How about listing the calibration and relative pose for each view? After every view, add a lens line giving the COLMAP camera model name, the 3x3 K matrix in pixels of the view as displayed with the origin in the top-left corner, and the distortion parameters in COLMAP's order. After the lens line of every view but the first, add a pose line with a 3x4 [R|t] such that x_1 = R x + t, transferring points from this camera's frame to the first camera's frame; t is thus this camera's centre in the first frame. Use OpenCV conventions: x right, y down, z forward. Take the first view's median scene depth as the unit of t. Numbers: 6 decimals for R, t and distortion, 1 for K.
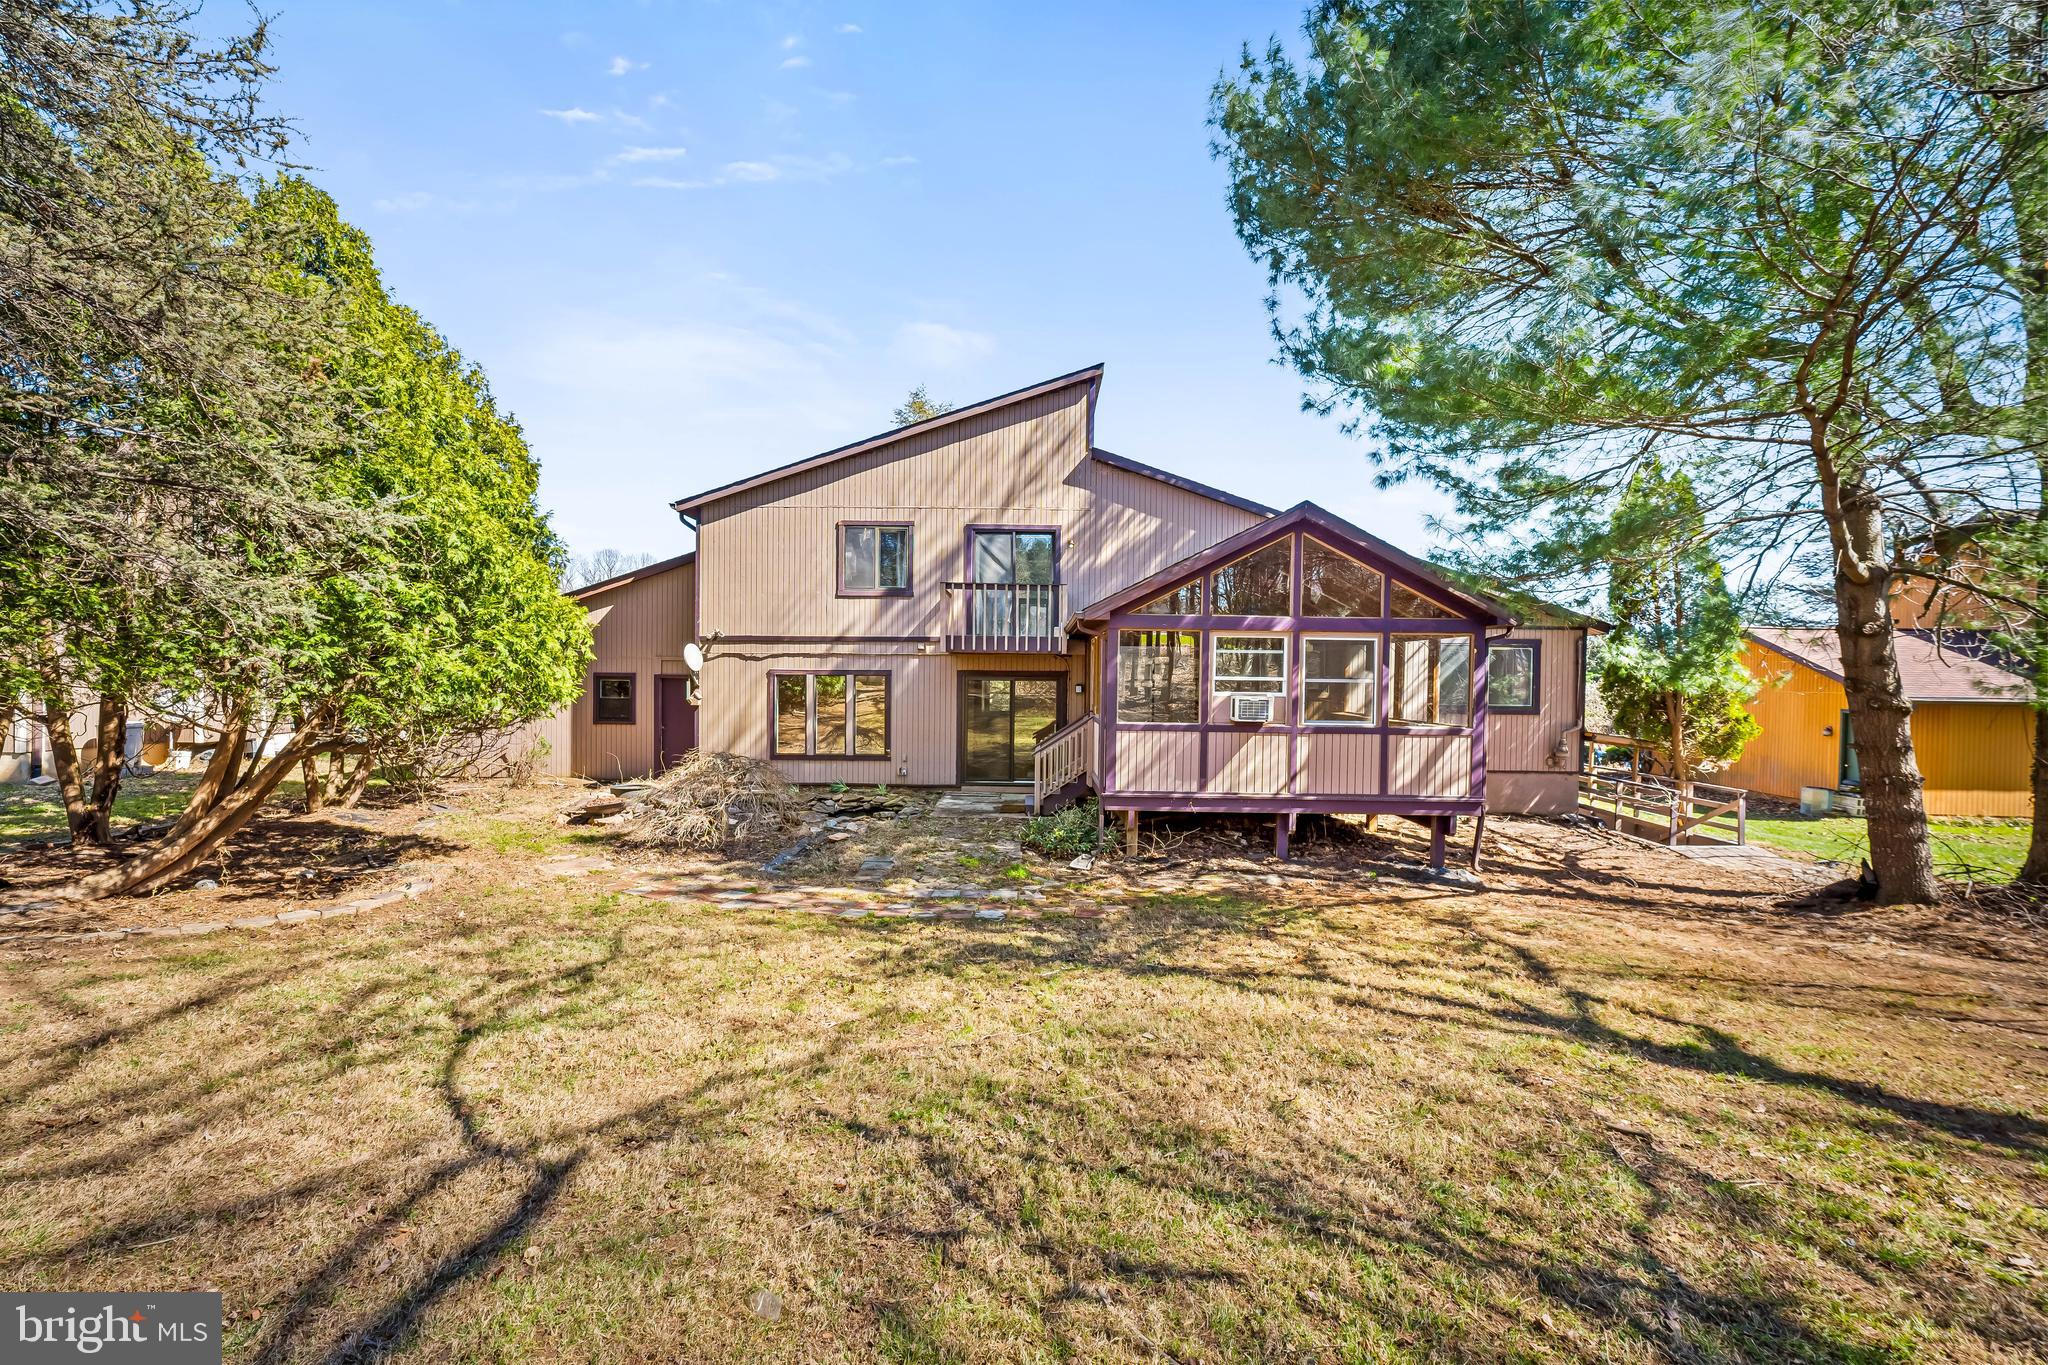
lens RADIAL K [[814.8, 0, 1021.9], [0, 814.8, 691.8], [0, 0, 1]] dist [-0.002123, -0.000162]
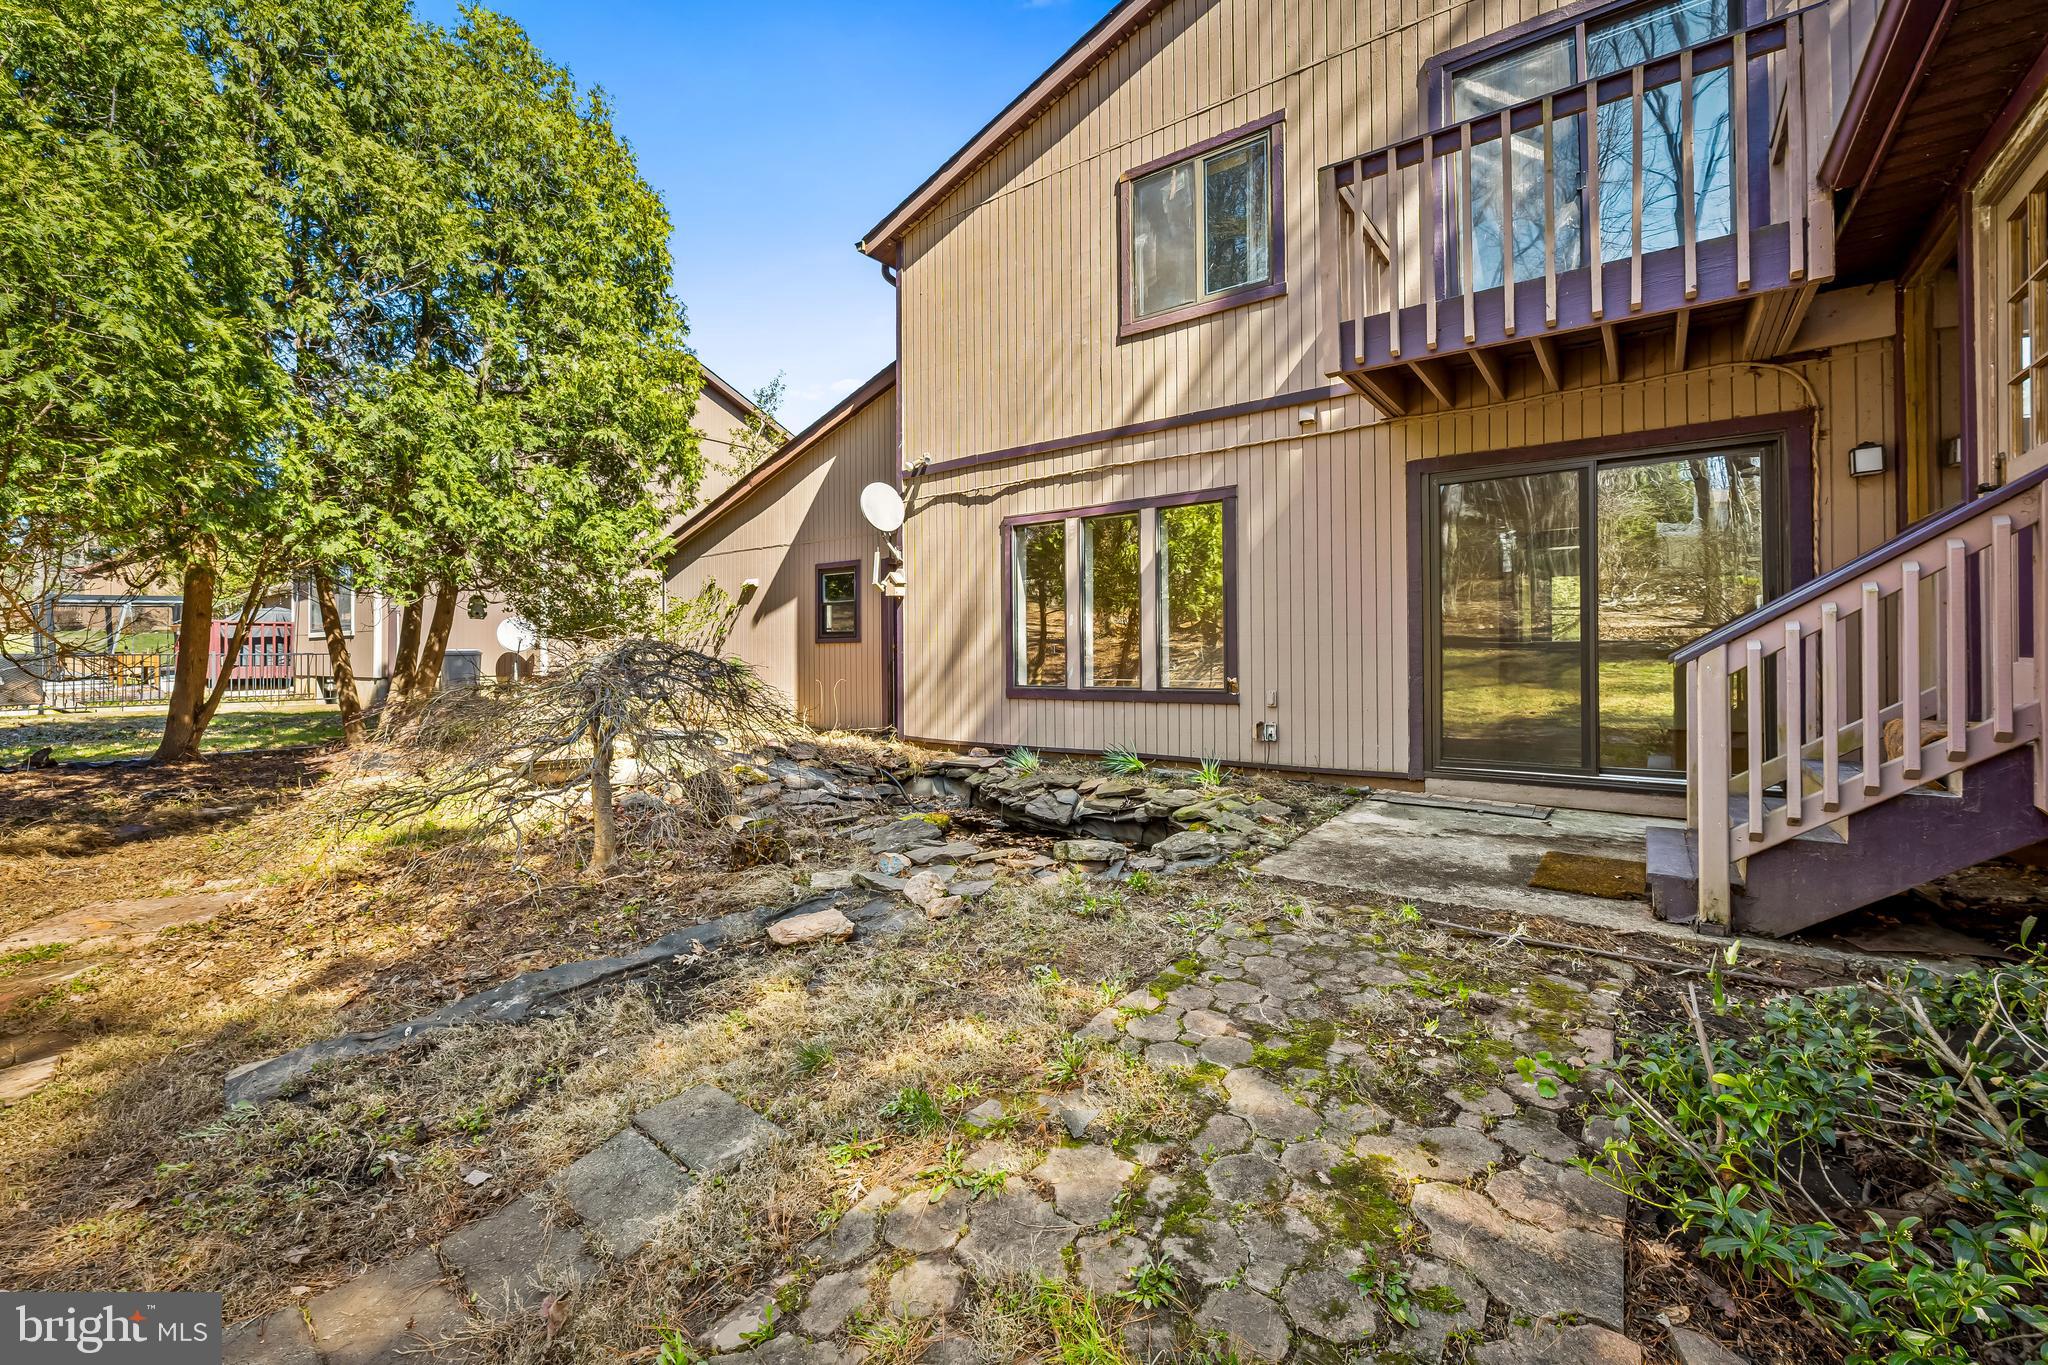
lens RADIAL K [[835.7, 0, 1035.4], [0, 835.7, 647.1], [0, 0, 1]] dist [-0.001373, -0.000171]
pose [[0.813836, -0.022052, -0.580675, 0.001181], [0.004638, 0.999494, -0.031457, 0.069659], [0.581075, 0.022908, 0.813527, 0.608941]]
